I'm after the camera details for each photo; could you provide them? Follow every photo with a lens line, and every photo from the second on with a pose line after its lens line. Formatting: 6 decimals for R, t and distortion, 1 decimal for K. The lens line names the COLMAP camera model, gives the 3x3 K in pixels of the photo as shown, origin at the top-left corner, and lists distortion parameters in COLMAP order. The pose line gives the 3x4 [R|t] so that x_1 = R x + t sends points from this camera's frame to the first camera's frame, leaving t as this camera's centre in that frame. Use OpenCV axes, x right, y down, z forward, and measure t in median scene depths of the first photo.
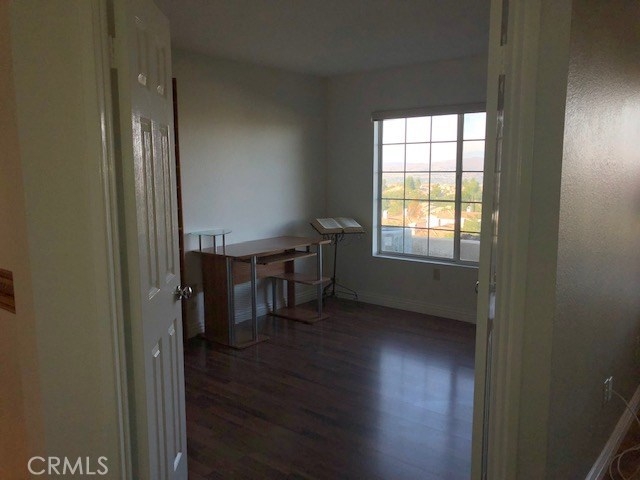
lens RADIAL K [[530.9, 0, 320.0], [0, 530.9, 240.0], [0, 0, 1]] dist [0.002544, 0.005634]
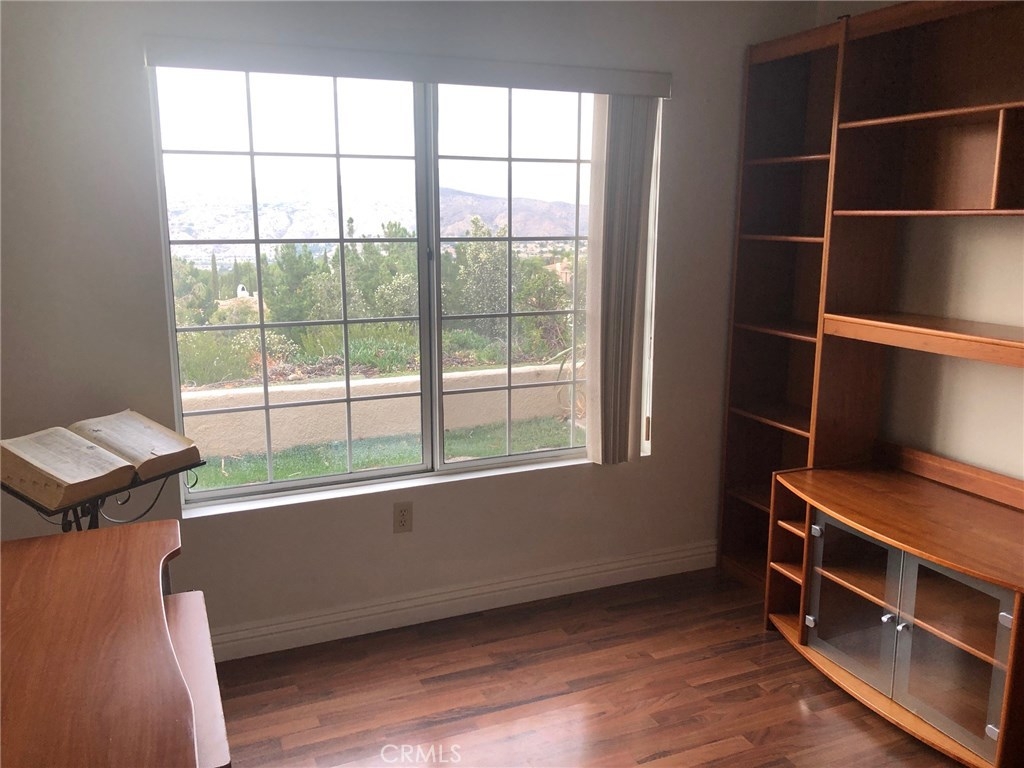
lens RADIAL K [[849.5, 0, 512.0], [0, 849.5, 384.0], [0, 0, 1]] dist [0.002544, 0.005634]
pose [[0.454314, -0.171609, 0.874156, -0.250873], [0.113681, 0.984416, 0.134172, -0.103526], [-0.883559, 0.038419, 0.466742, 0.672947]]
